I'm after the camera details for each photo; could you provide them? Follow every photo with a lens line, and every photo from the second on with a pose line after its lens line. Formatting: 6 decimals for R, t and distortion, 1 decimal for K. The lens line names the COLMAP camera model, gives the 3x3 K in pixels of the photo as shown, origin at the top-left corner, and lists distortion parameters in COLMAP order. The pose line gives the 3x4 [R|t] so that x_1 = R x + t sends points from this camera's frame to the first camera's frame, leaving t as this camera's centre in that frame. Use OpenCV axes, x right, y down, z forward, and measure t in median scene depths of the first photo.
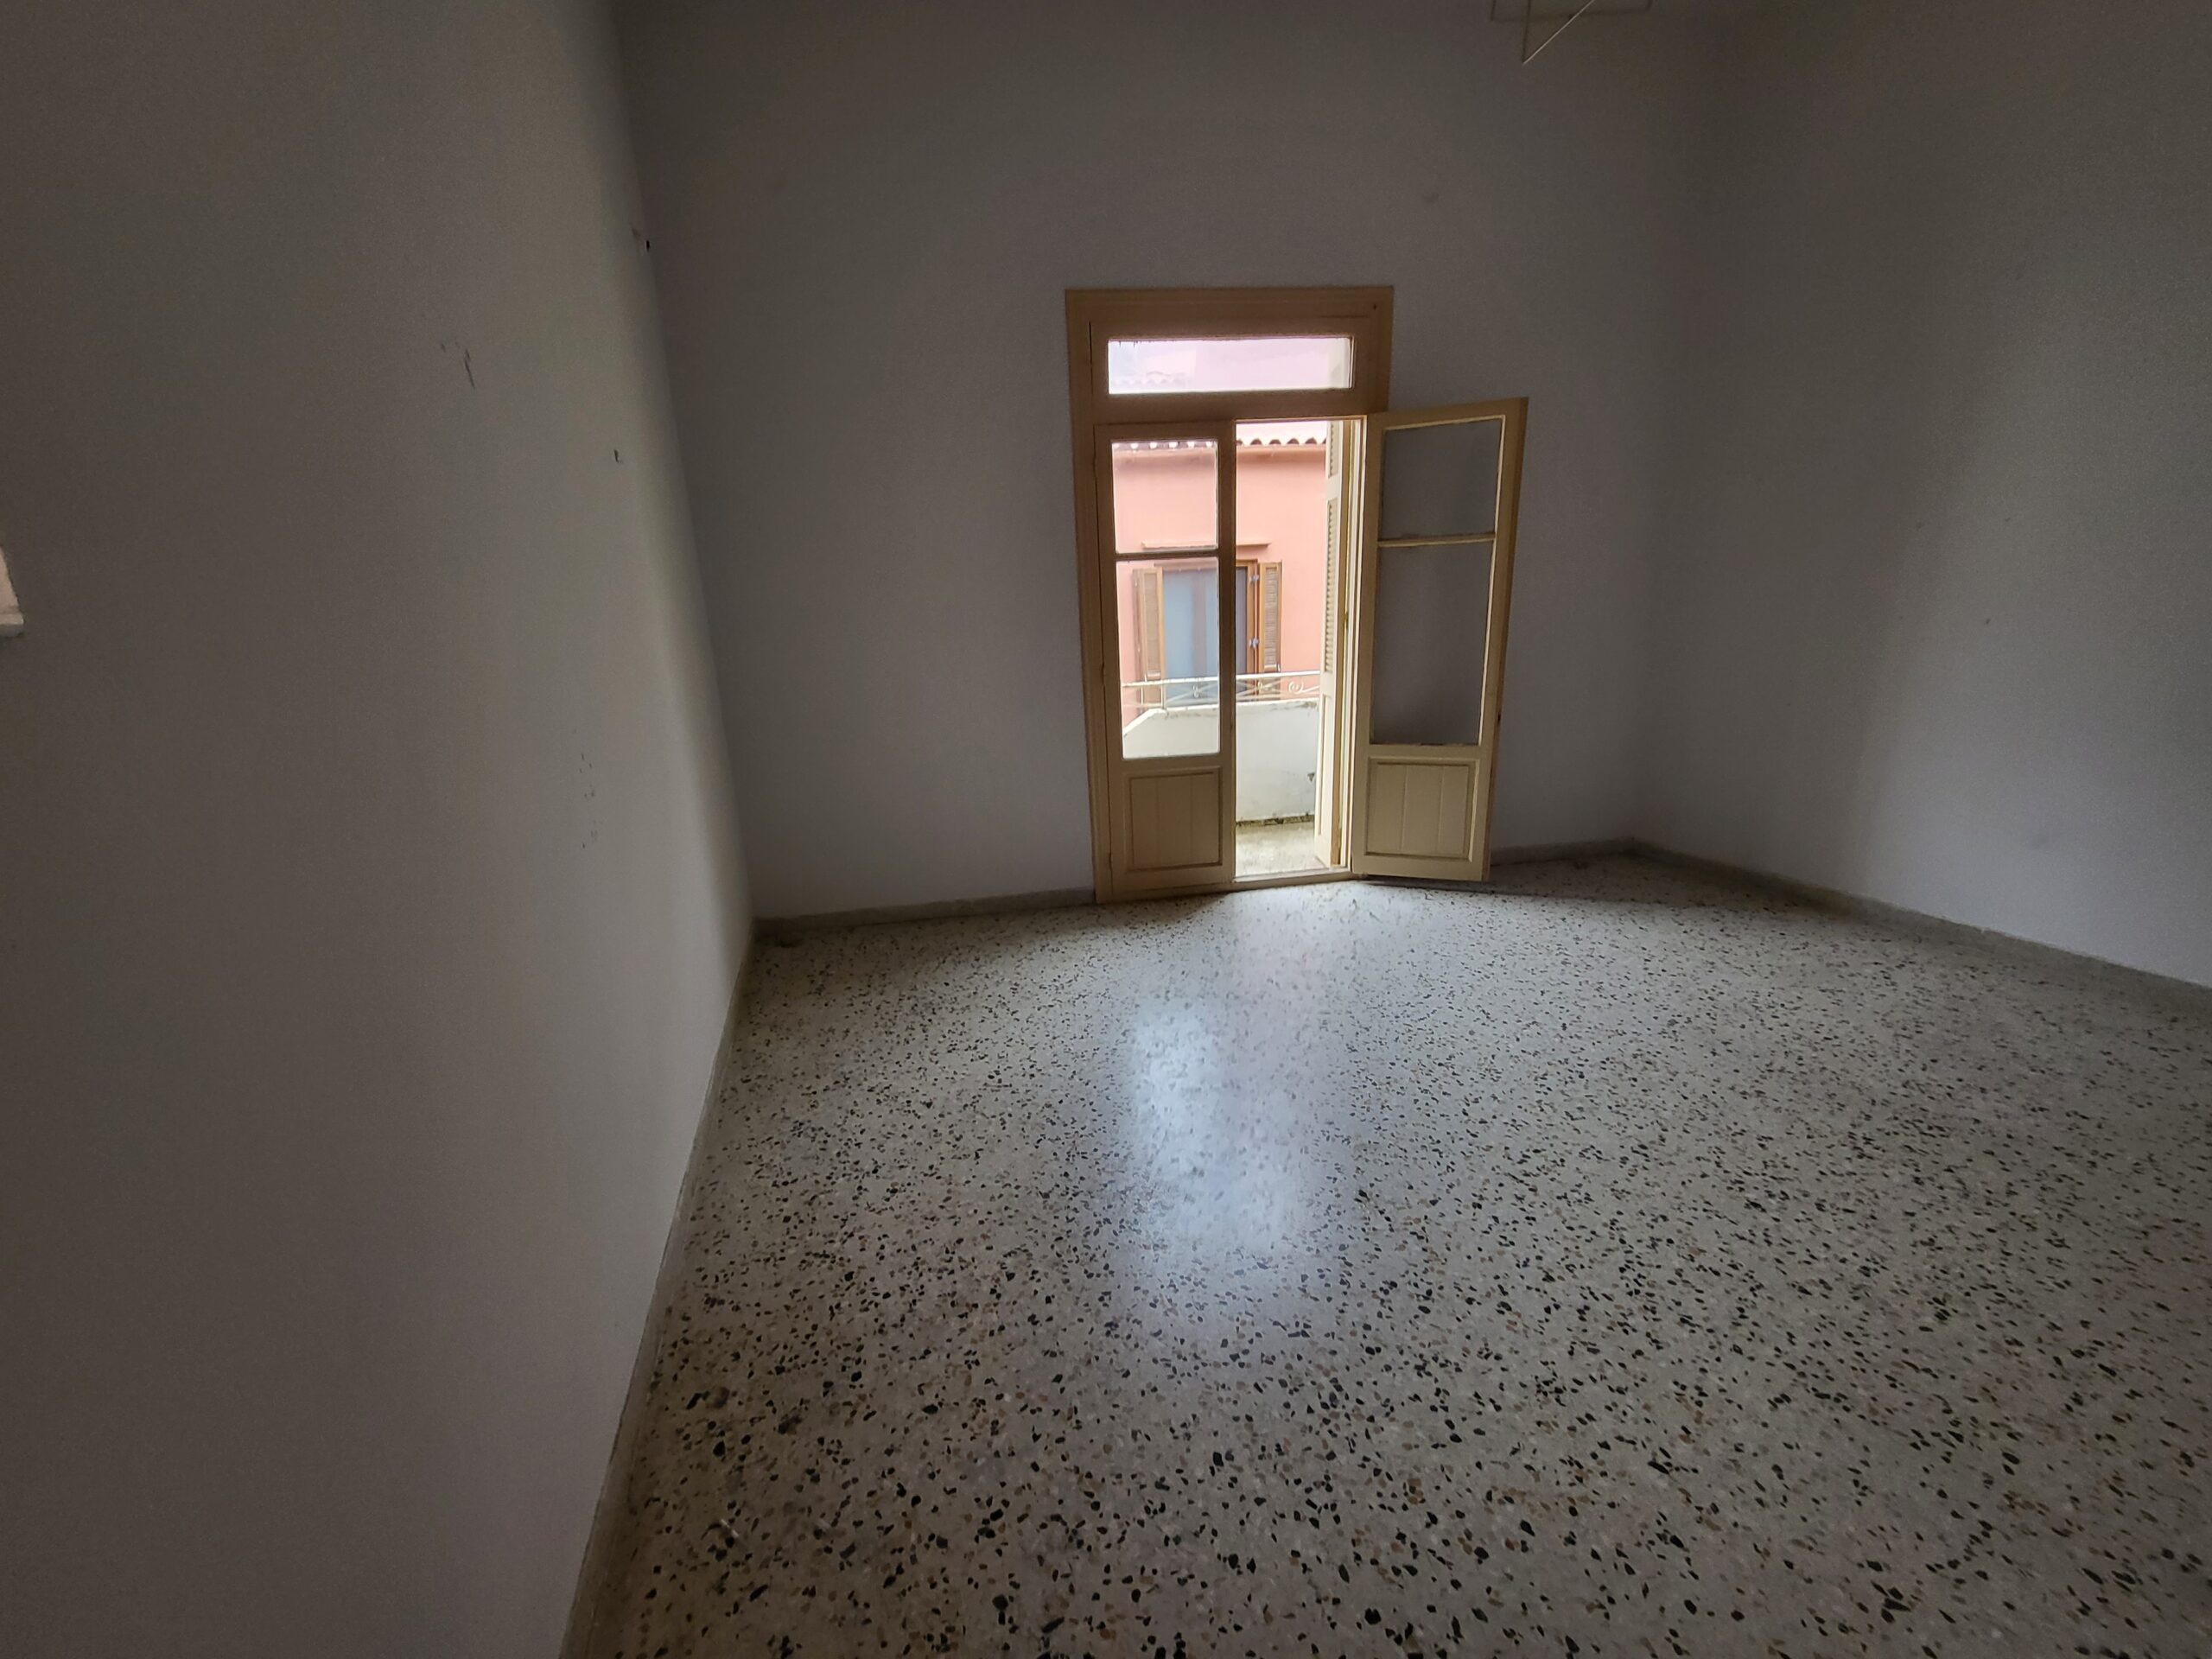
lens RADIAL K [[885.0, 0, 1105.0], [0, 885.0, 822.3], [0, 0, 1]] dist [0.002063, 0.001232]
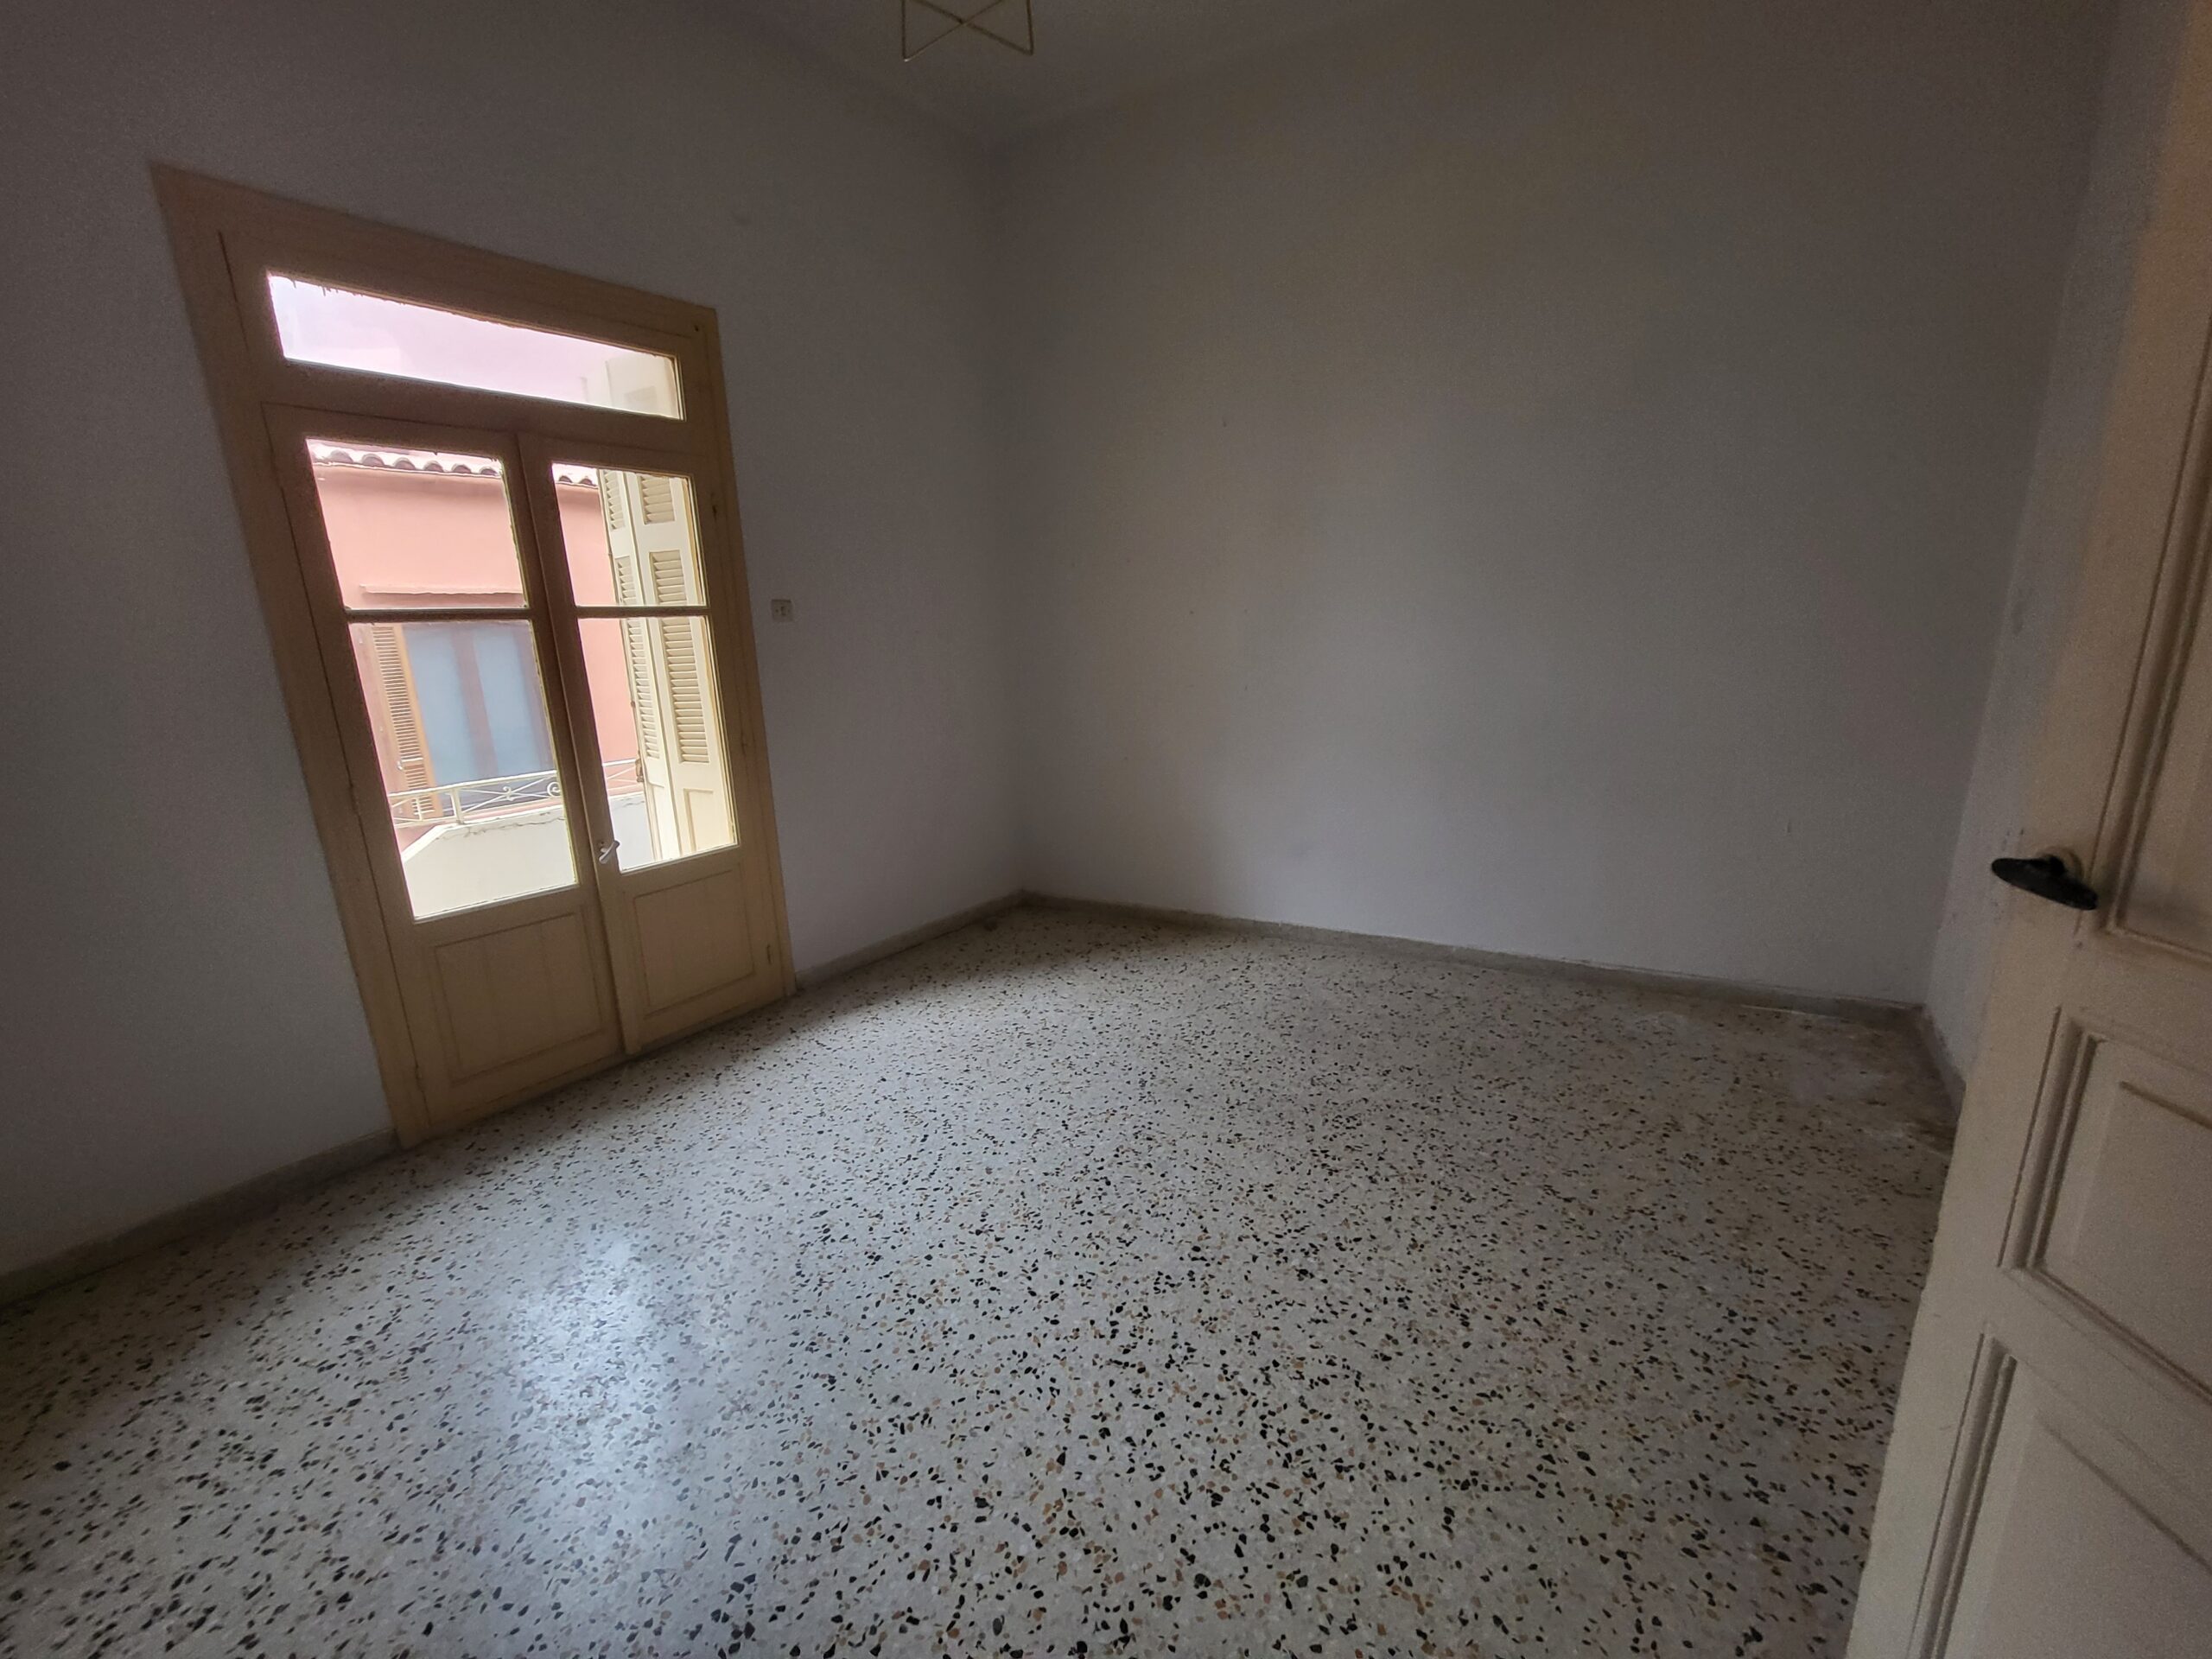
lens RADIAL K [[885.0, 0, 1114.2], [0, 885.0, 842.7], [0, 0, 1]] dist [0.002063, 0.001232]
pose [[0.744503, -0.137571, 0.653291, -0.020873], [0.164319, 0.986196, 0.020414, -0.078494], [-0.647082, 0.092150, 0.756831, 0.219190]]
